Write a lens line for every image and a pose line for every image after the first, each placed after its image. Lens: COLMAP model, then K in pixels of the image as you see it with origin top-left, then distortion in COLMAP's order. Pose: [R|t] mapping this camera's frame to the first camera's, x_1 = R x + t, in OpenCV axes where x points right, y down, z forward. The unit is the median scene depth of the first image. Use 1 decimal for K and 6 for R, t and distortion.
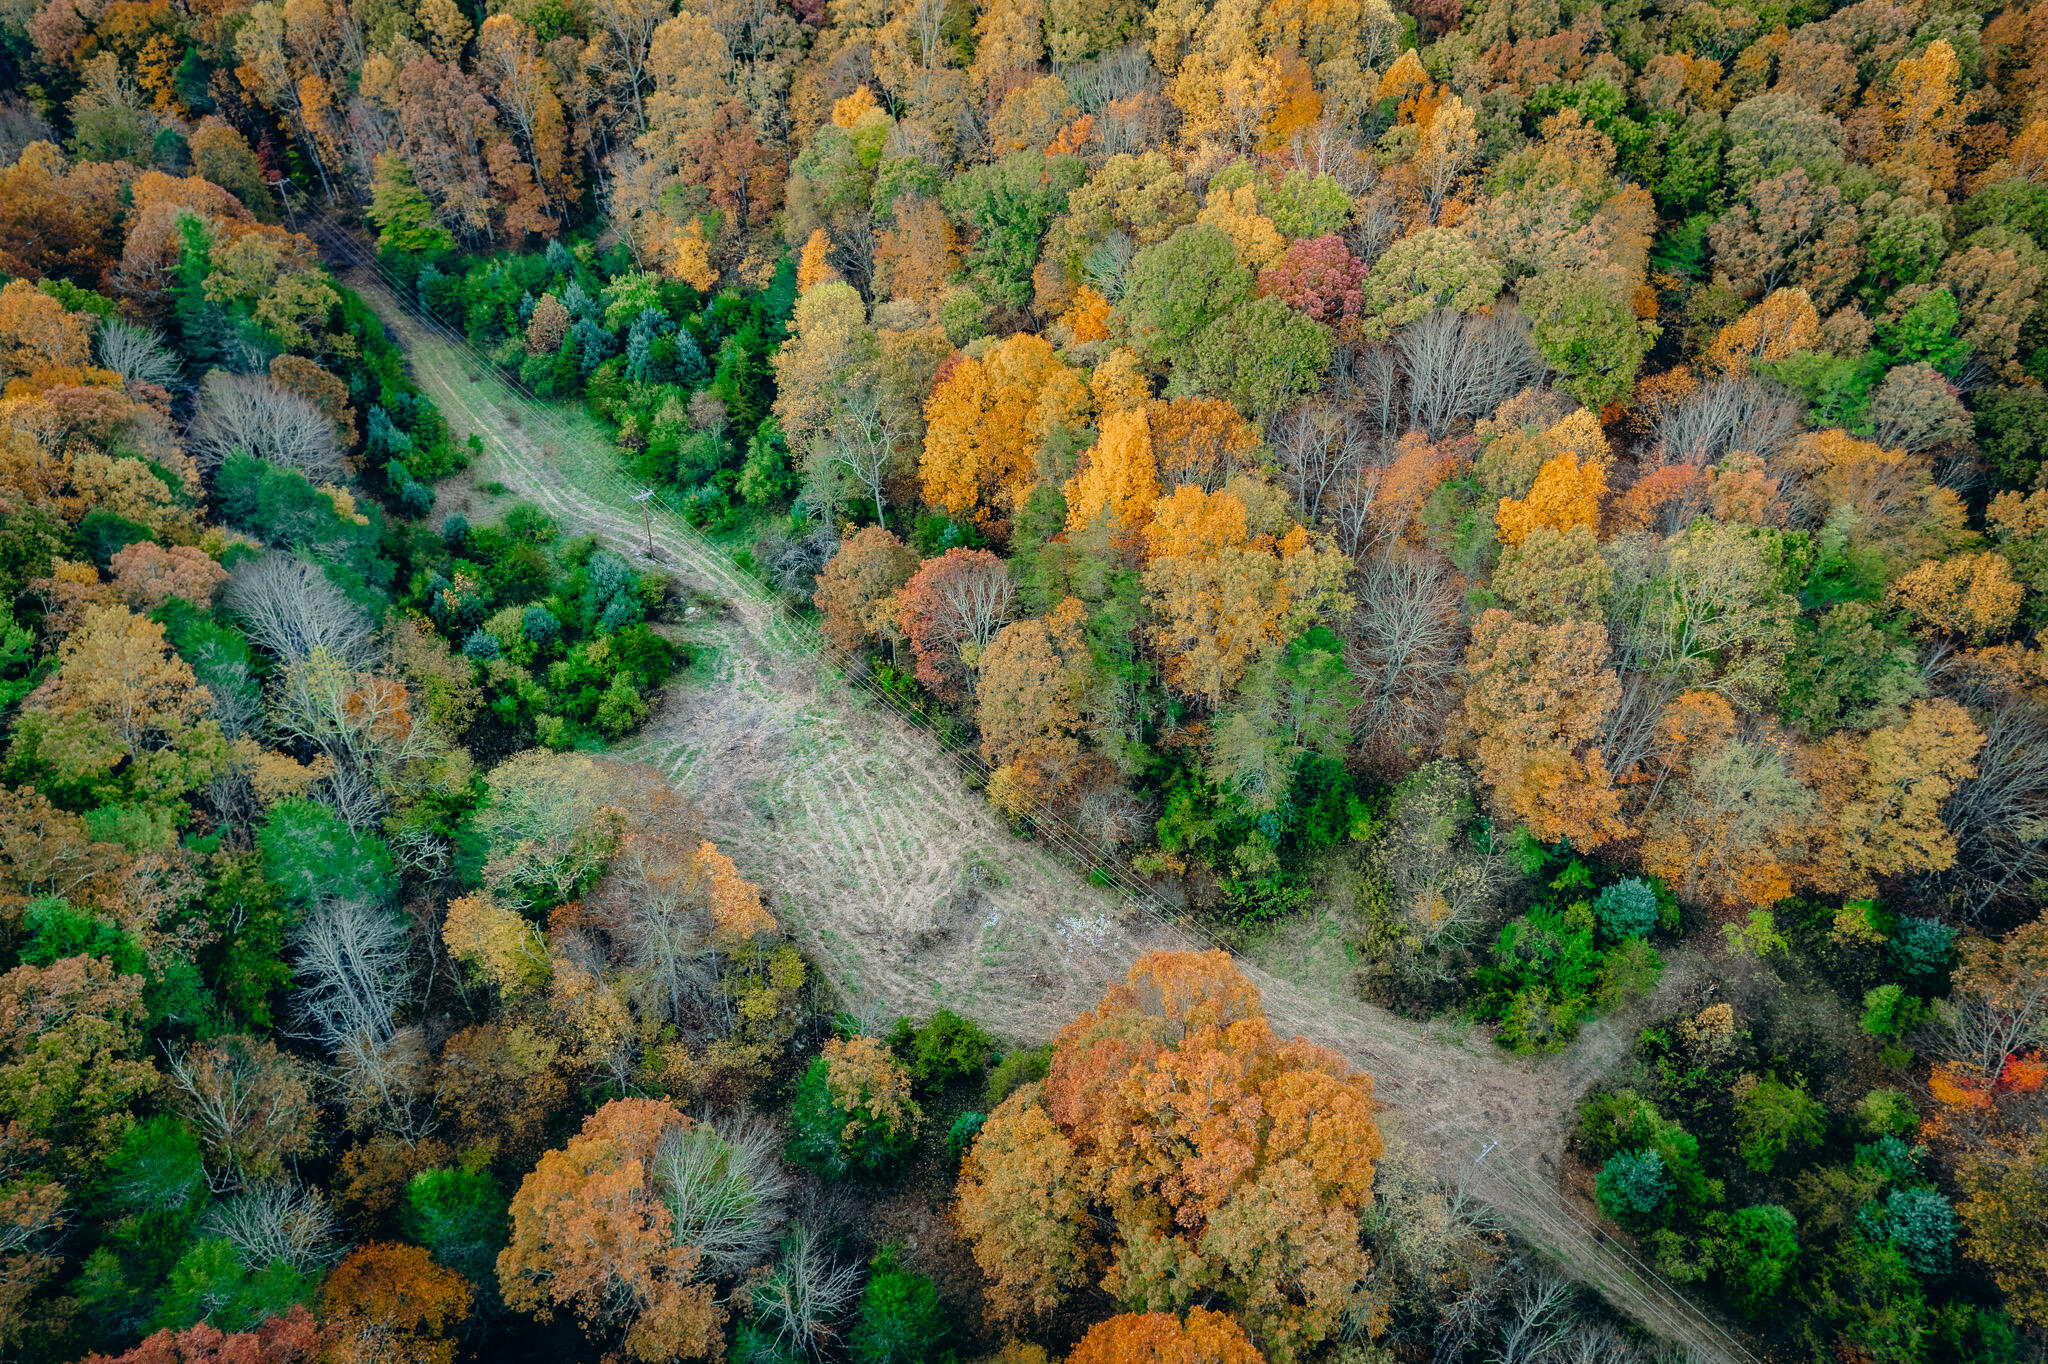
lens RADIAL K [[1305.6, 0, 1056.1], [0, 1305.6, 635.4], [0, 0, 1]] dist [-0.072360, 0.057129]
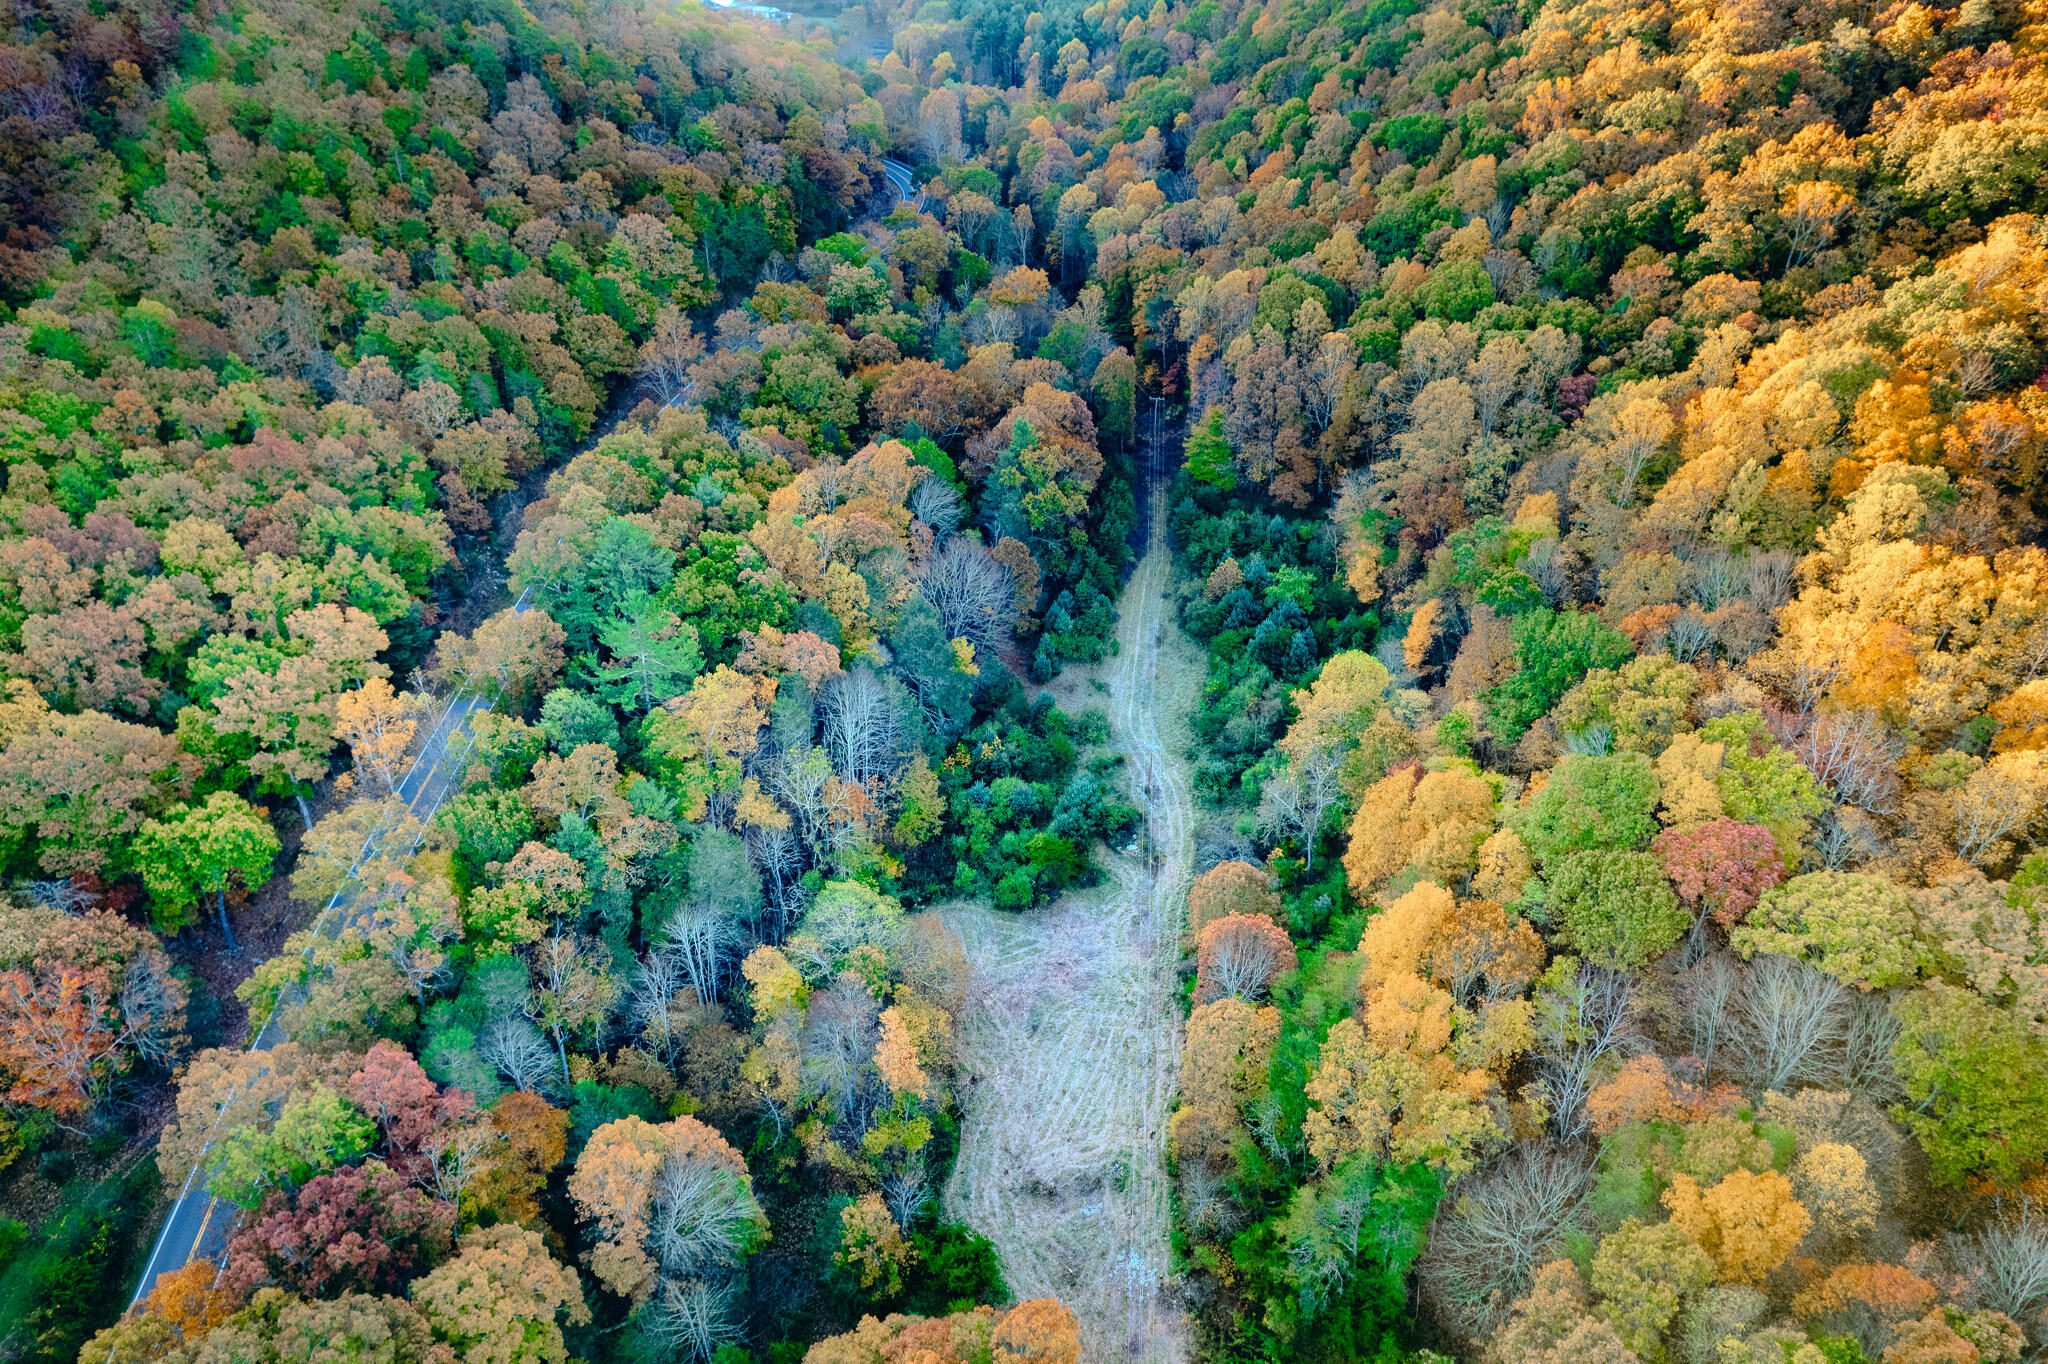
lens RADIAL K [[1305.6, 0, 1056.1], [0, 1305.6, 635.4], [0, 0, 1]] dist [-0.072360, 0.057129]
pose [[0.681674, 0.386768, -0.621073, 0.453793], [-0.472597, 0.880775, 0.029786, -0.256434], [0.558546, 0.273213, 0.783187, -0.056575]]
